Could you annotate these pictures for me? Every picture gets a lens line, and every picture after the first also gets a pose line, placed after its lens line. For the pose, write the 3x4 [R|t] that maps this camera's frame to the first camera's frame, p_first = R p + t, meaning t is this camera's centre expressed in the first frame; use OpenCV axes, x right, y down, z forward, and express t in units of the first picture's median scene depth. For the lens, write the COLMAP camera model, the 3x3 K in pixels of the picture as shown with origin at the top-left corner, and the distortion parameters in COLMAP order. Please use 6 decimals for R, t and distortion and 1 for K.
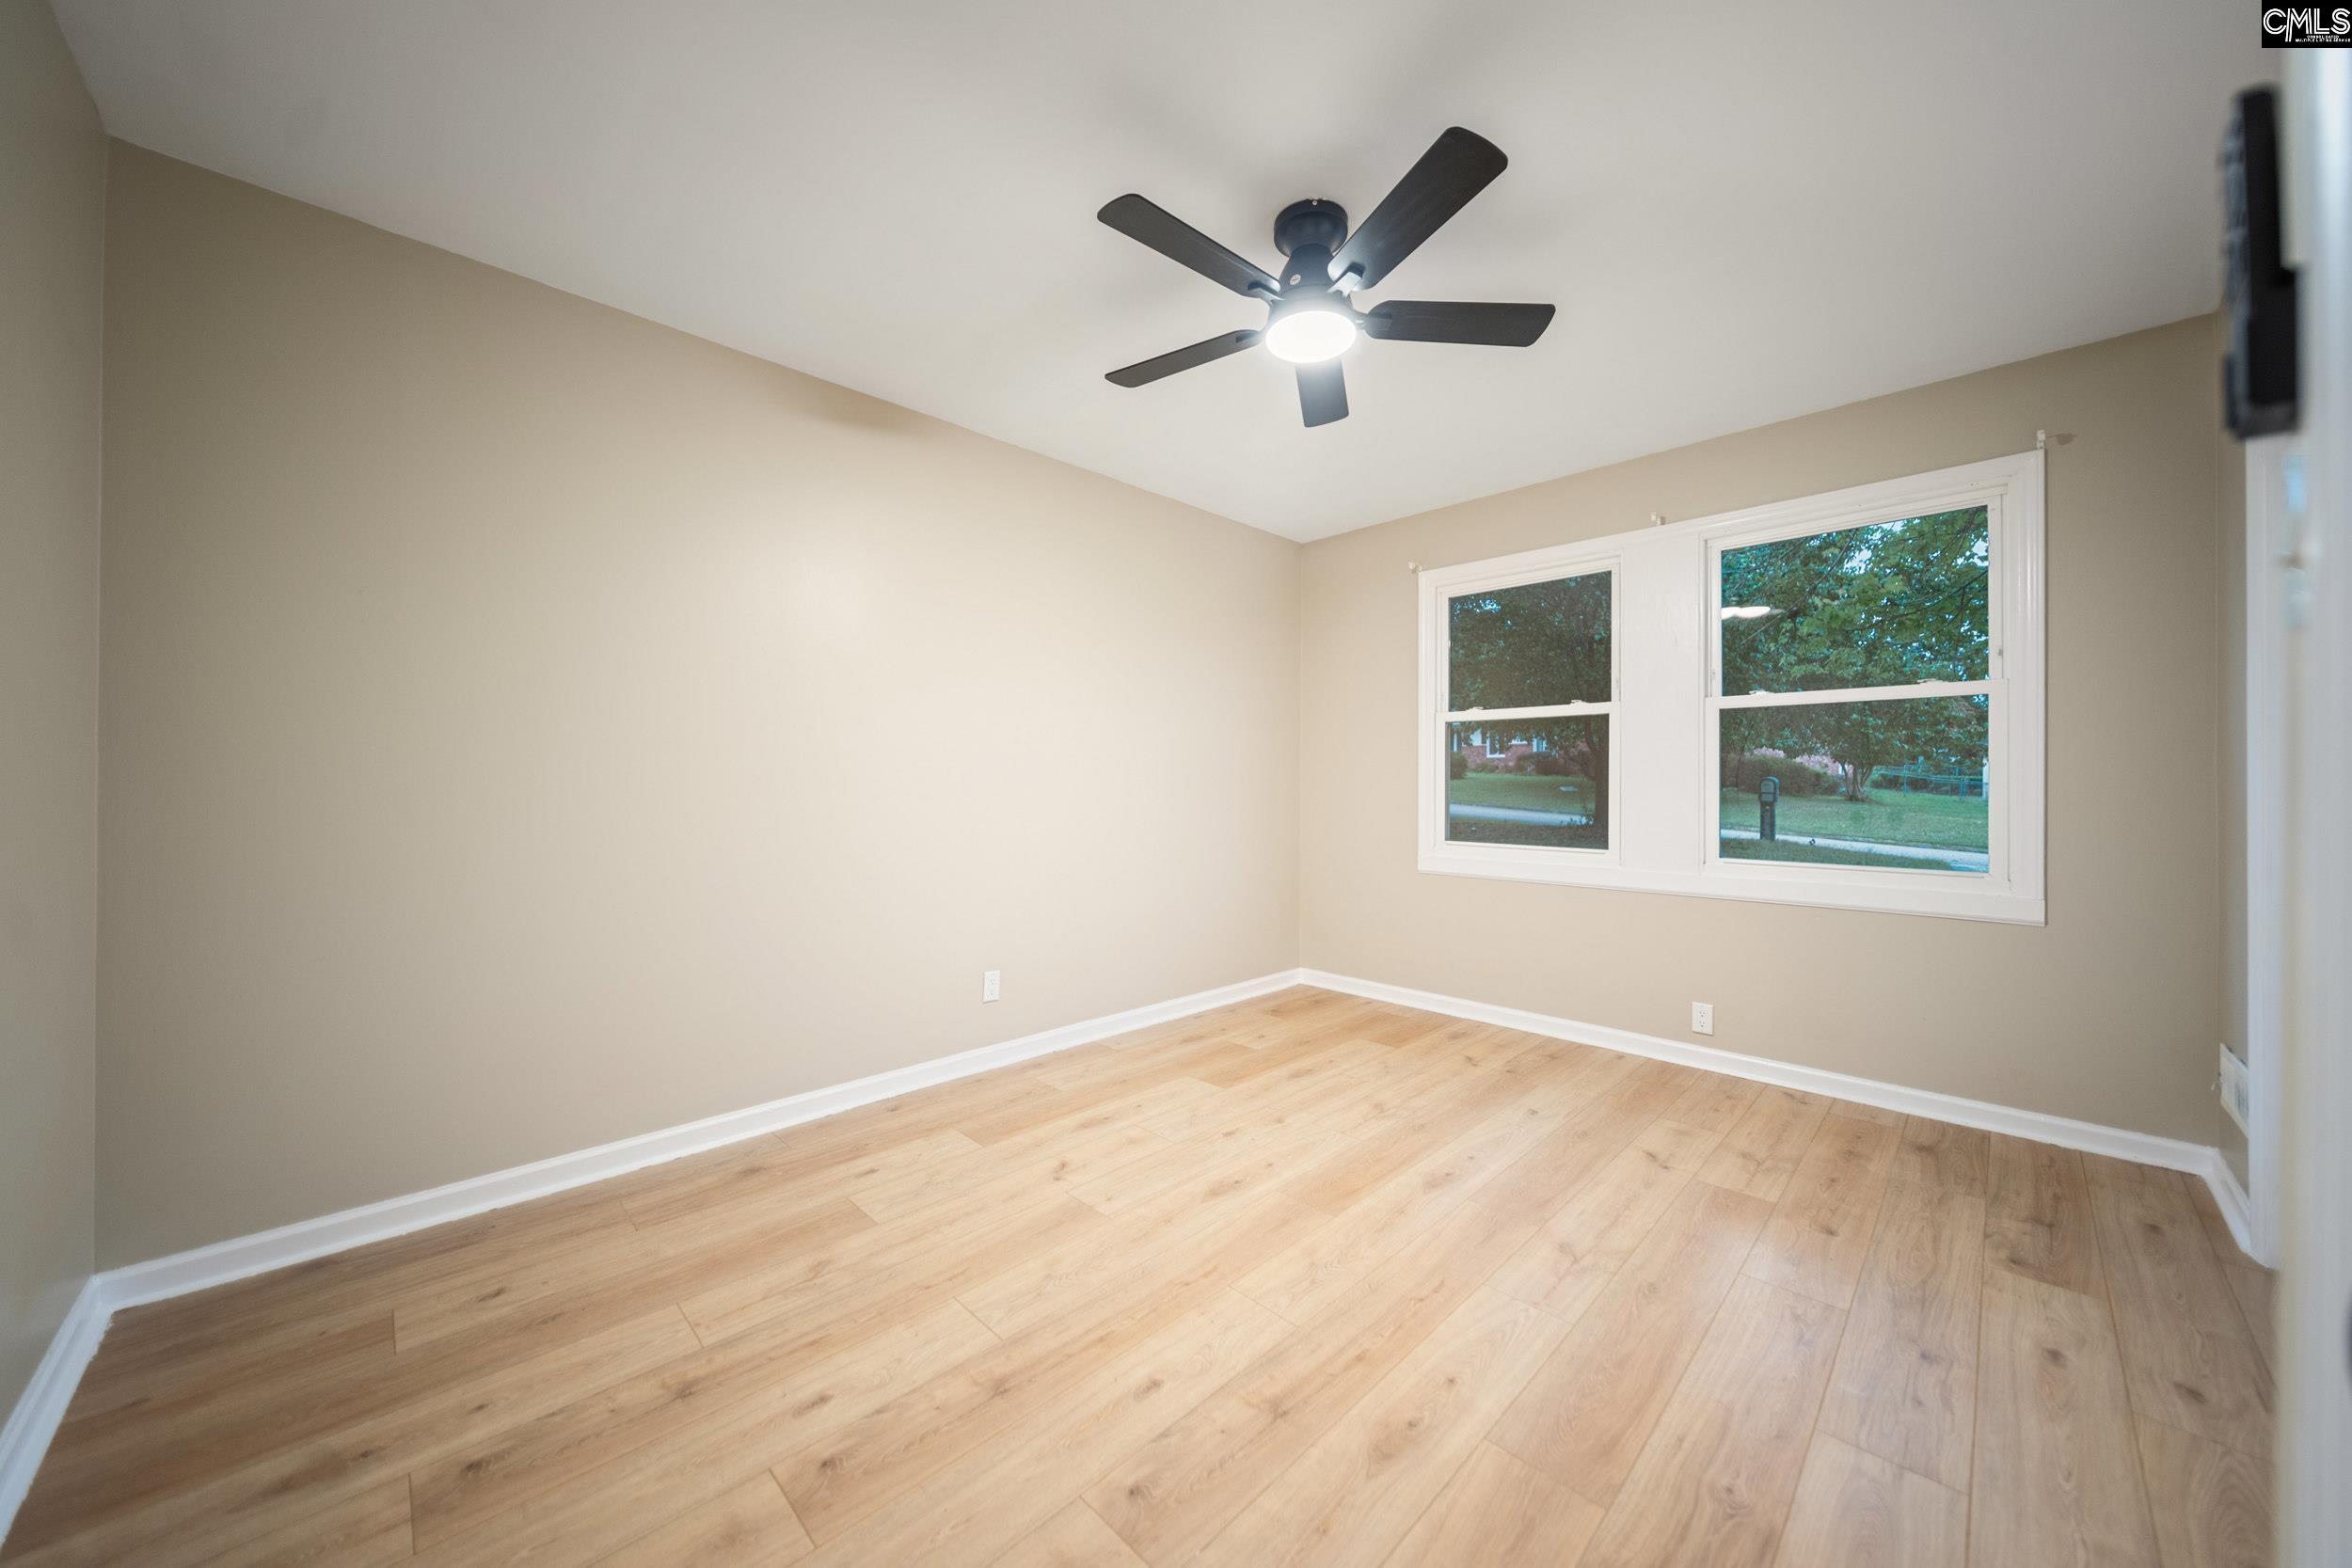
lens RADIAL K [[828.0, 0, 1188.6], [0, 828.0, 785.8], [0, 0, 1]] dist [0.001206, 0.000104]
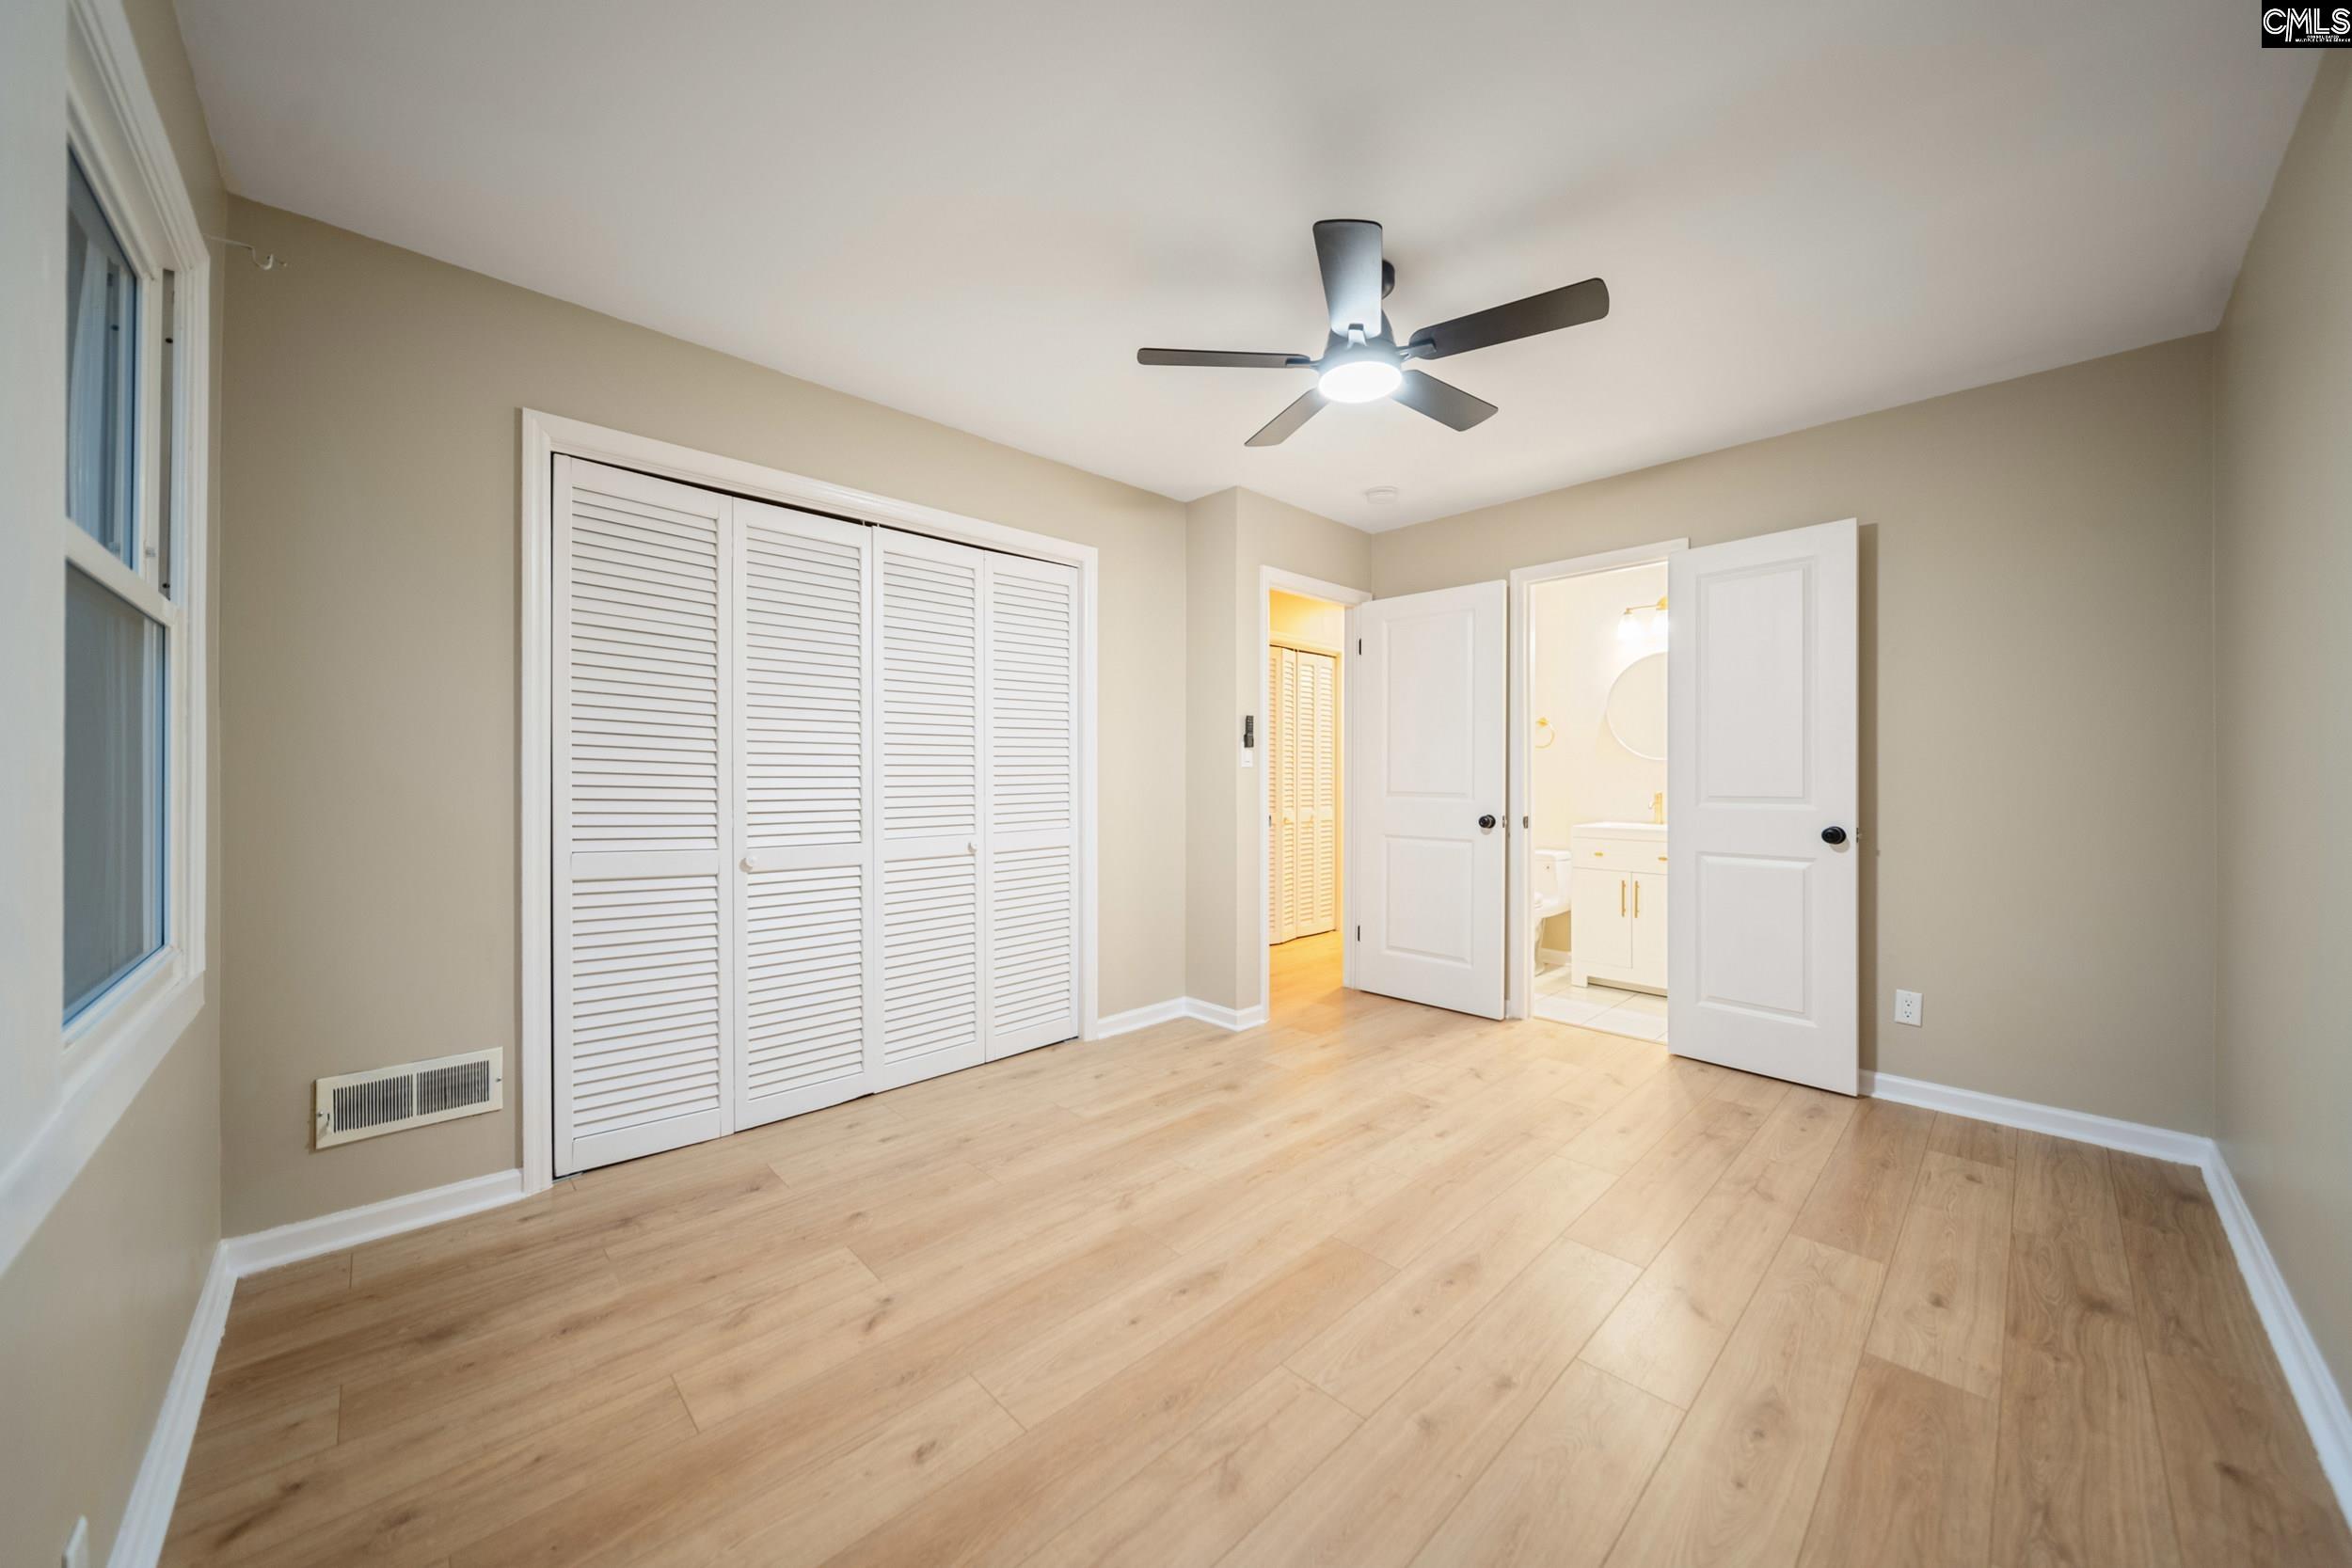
lens RADIAL K [[828.0, 0, 1188.6], [0, 828.0, 785.8], [0, 0, 1]] dist [0.001206, 0.000104]
pose [[-0.999865, -0.006708, 0.015008, 0.308024], [-0.006451, 0.999833, 0.017097, -0.020787], [-0.015120, 0.016997, -0.999741, 1.818548]]
